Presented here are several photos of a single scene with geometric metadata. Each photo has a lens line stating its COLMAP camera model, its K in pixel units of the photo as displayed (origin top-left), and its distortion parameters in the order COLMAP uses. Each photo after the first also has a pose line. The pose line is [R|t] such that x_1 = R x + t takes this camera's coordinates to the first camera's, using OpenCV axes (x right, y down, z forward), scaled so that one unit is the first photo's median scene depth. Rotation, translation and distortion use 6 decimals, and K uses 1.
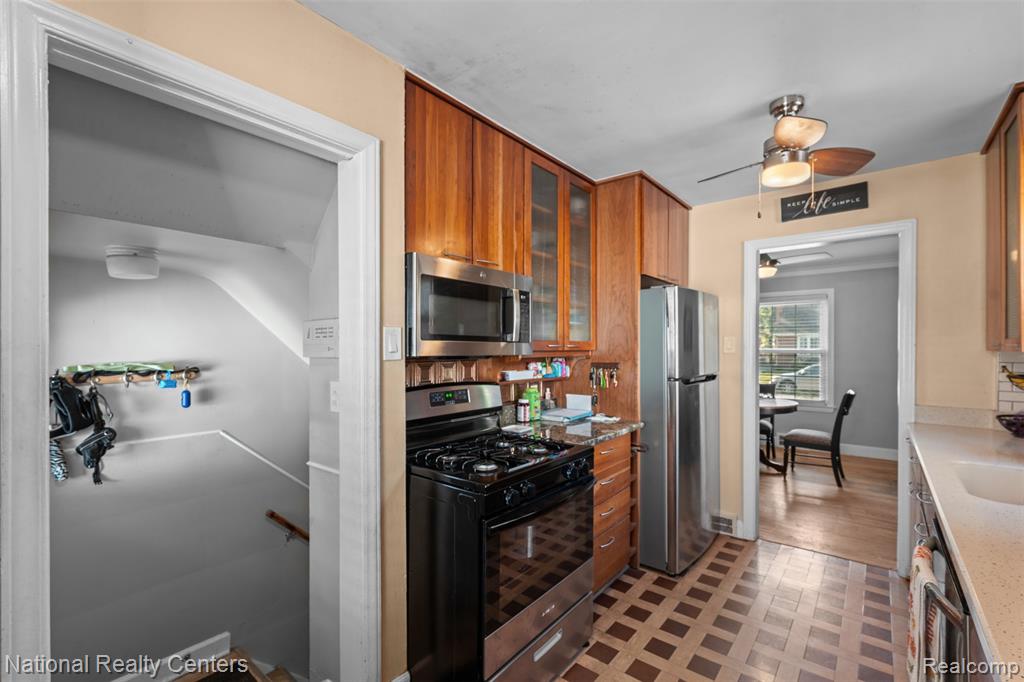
lens RADIAL K [[456.7, 0, 511.3], [0, 456.7, 345.1], [0, 0, 1]] dist [-0.001567, -0.000841]
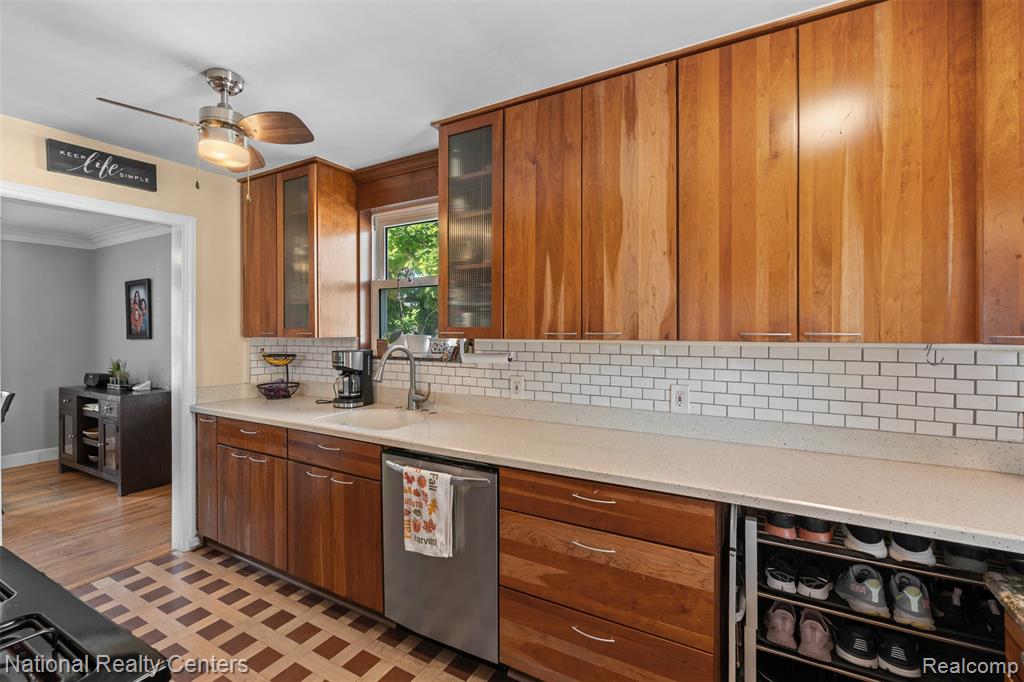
lens RADIAL K [[456.7, 0, 511.8], [0, 456.7, 333.3], [0, 0, 1]] dist [-0.001567, -0.000841]
pose [[-0.153934, -0.007632, 0.988052, -0.287935], [0.000775, 0.999969, 0.007845, -0.006748], [-0.988081, 0.001974, -0.153923, 0.387274]]
